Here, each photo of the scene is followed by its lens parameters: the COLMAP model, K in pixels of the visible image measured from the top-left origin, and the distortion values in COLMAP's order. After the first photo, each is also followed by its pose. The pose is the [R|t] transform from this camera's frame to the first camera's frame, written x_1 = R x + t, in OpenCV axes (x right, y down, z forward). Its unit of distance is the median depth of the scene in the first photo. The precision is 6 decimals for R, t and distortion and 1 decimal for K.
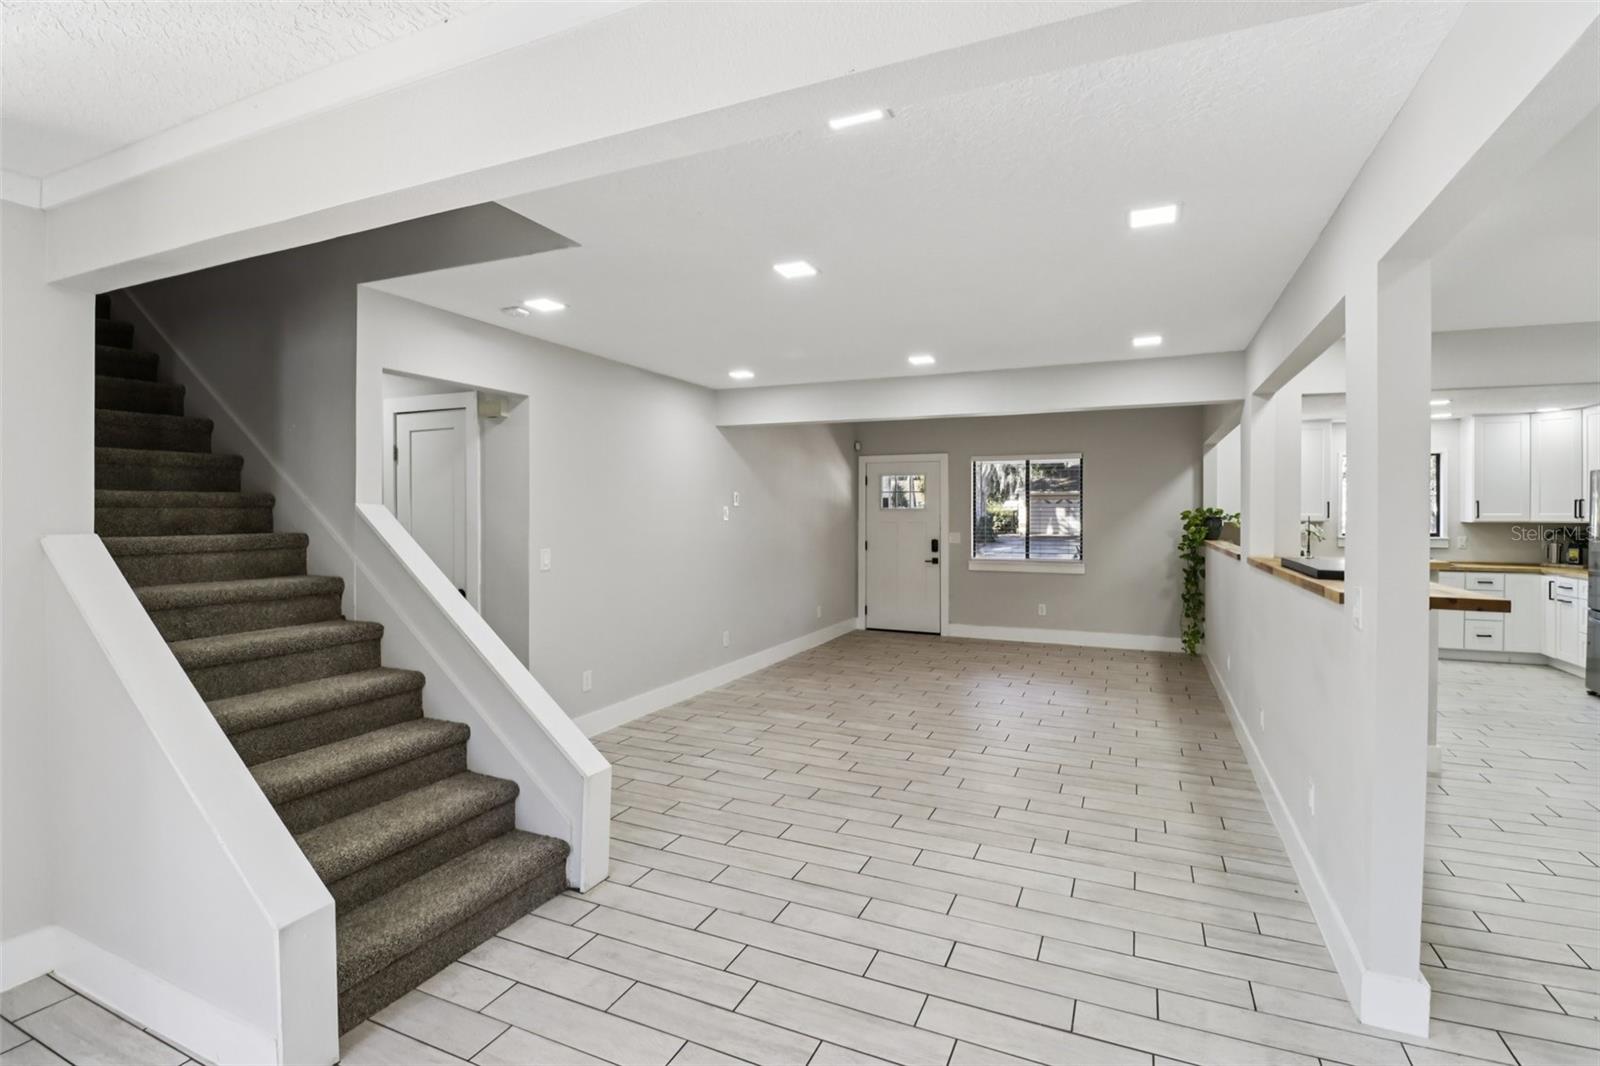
lens RADIAL K [[749.3, 0, 801.5], [0, 749.3, 513.2], [0, 0, 1]] dist [0.003033, -0.014462]
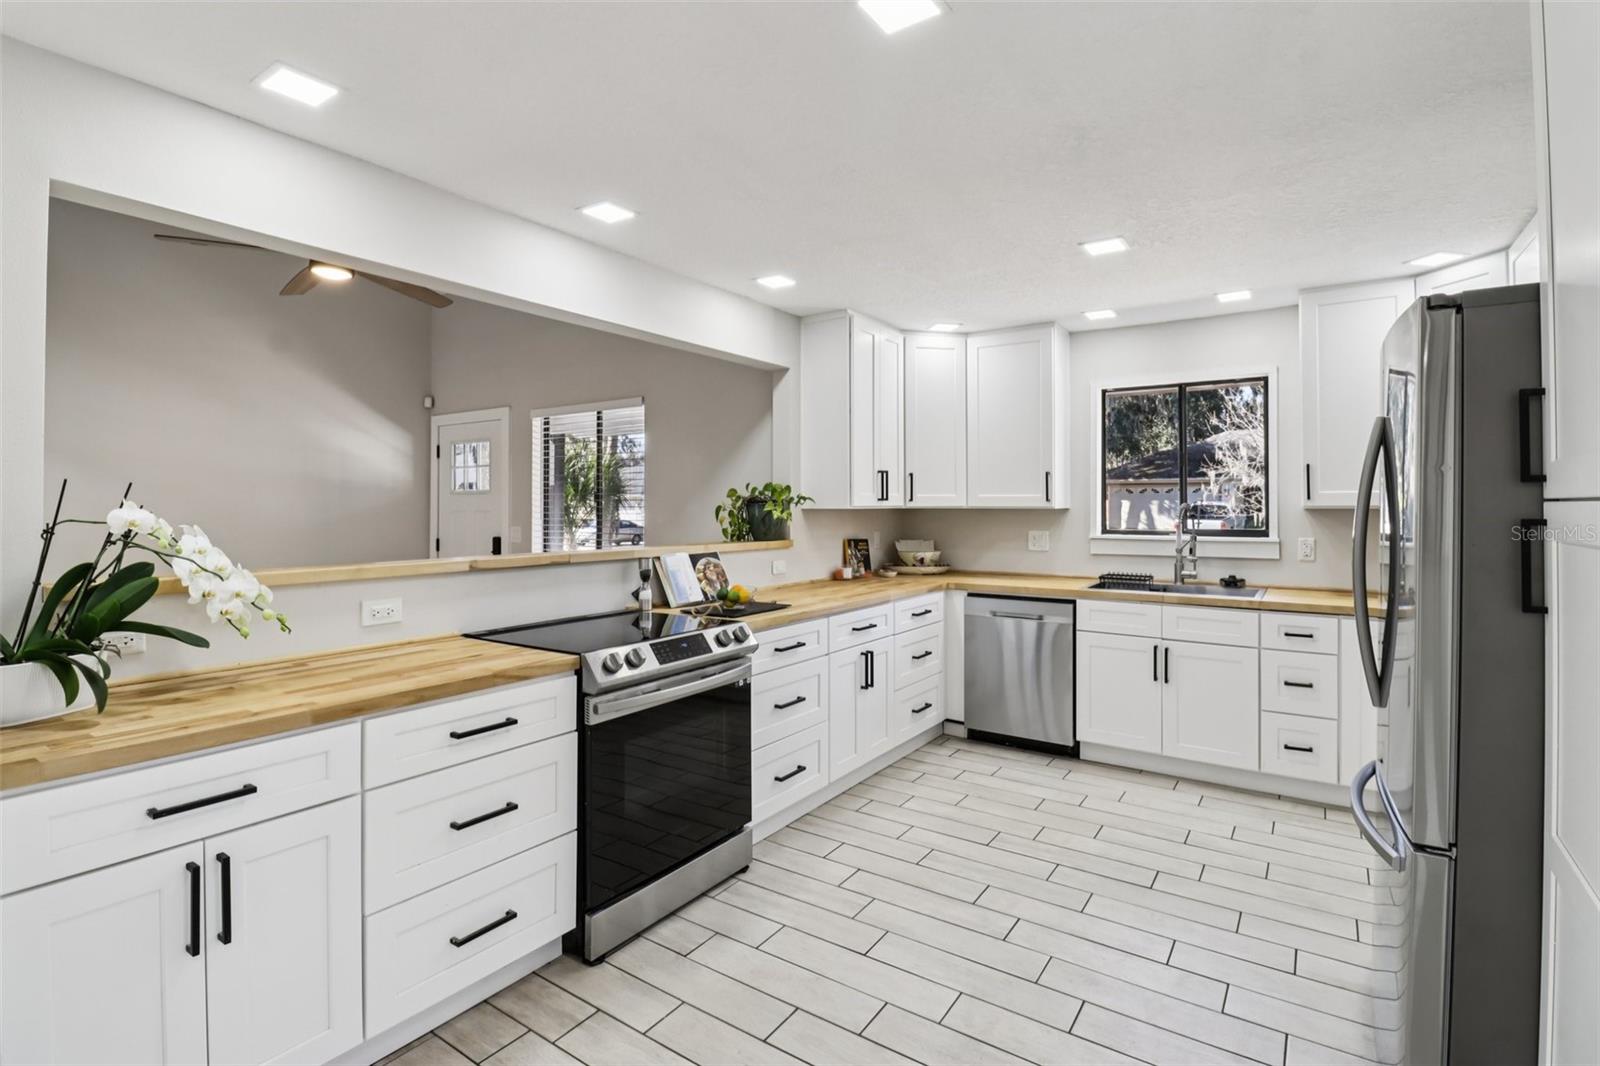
lens RADIAL K [[761.8, 0, 804.2], [0, 761.8, 495.8], [0, 0, 1]] dist [-0.003379, -0.000712]
pose [[0.984244, -0.004830, -0.176750, 0.680343], [0.002297, 0.999892, -0.014533, 0.010634], [0.176801, 0.013898, 0.984148, 0.456743]]
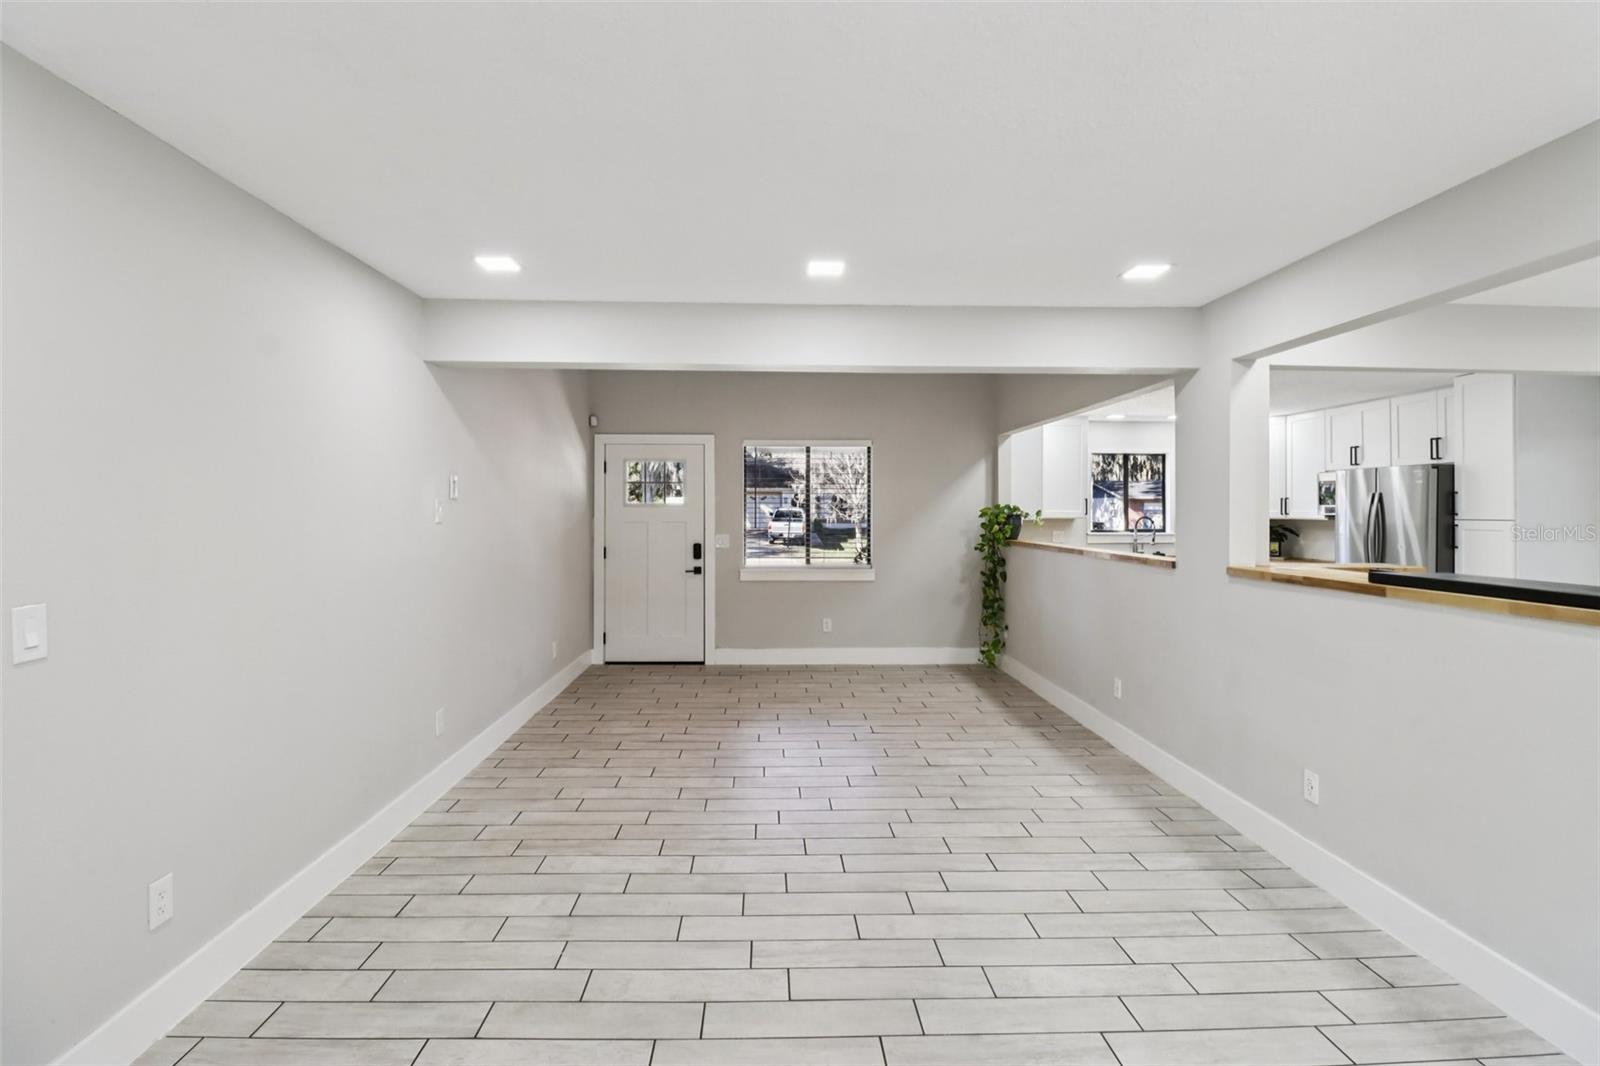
lens RADIAL K [[749.4, 0, 789.0], [0, 749.4, 505.3], [0, 0, 1]] dist [0.003719, -0.013822]
pose [[0.899787, 0.002634, 0.436321, -0.095596], [-0.000253, 0.999985, -0.005514, -0.000793], [-0.436329, 0.004851, 0.899774, 0.296898]]
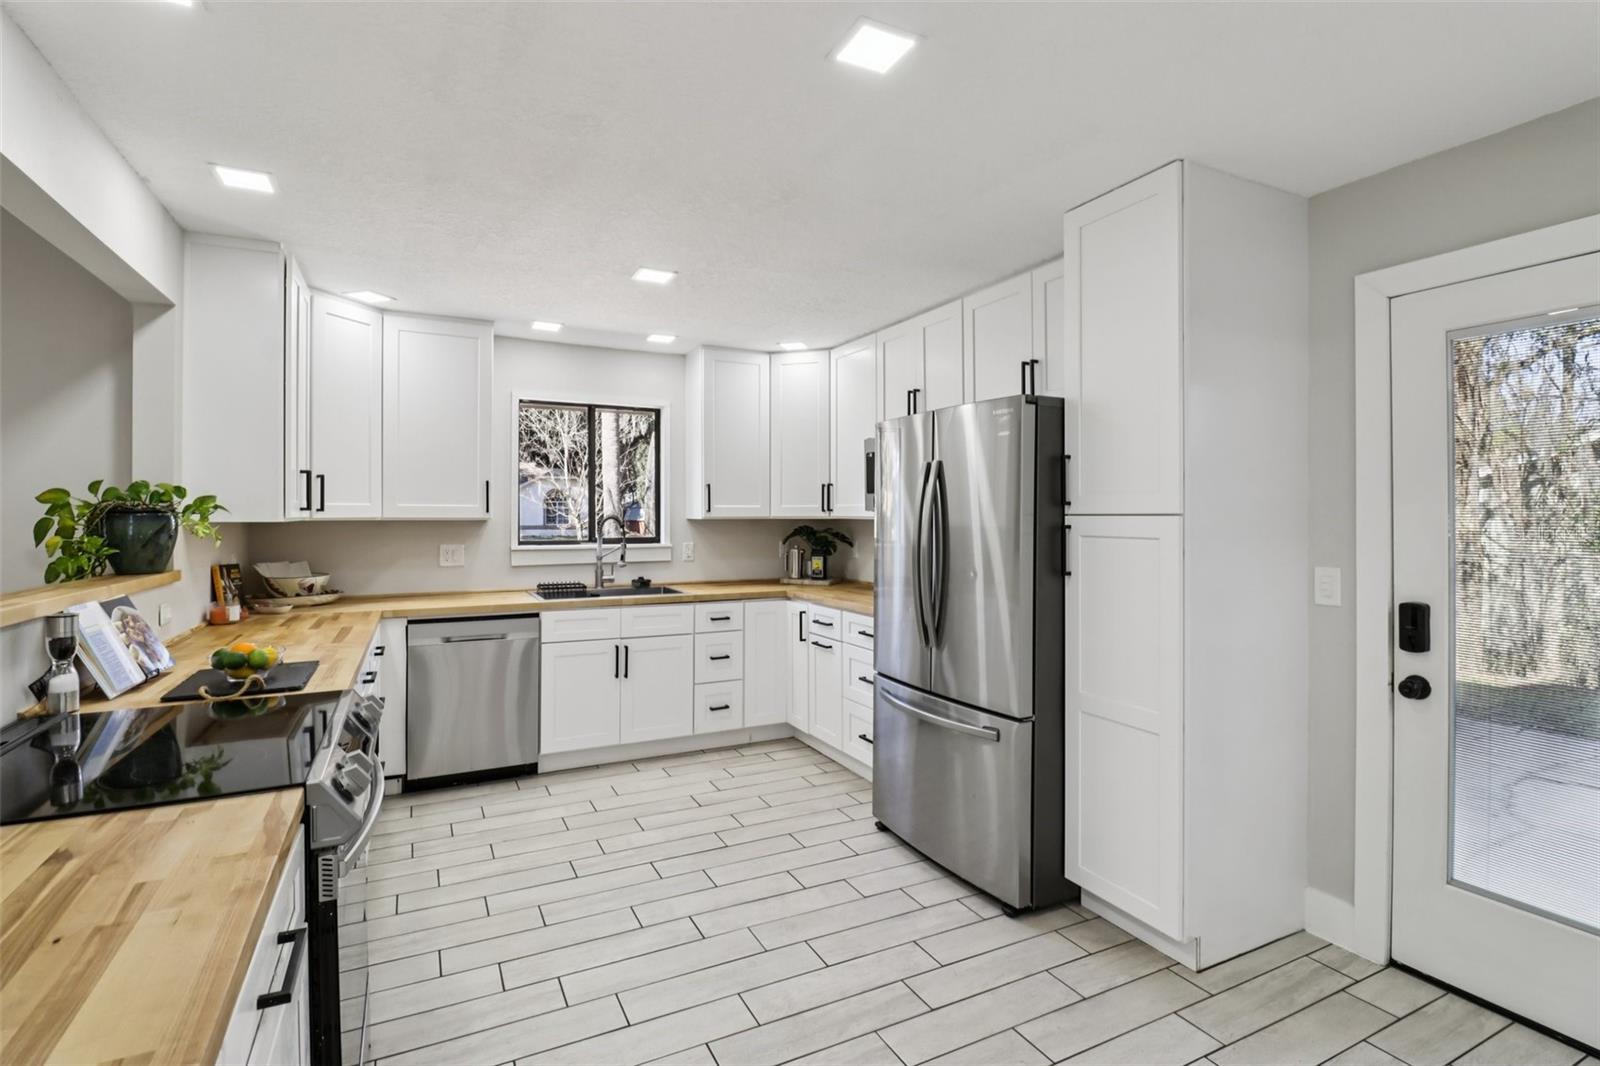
lens RADIAL K [[761.0, 0, 803.0], [0, 761.0, 510.8], [0, 0, 1]] dist [0.009131, -0.017866]
pose [[0.630694, 0.002565, 0.776028, 0.473273], [0.002167, 0.999985, -0.005066, 0.008960], [-0.776029, 0.004876, 0.630679, 0.546619]]
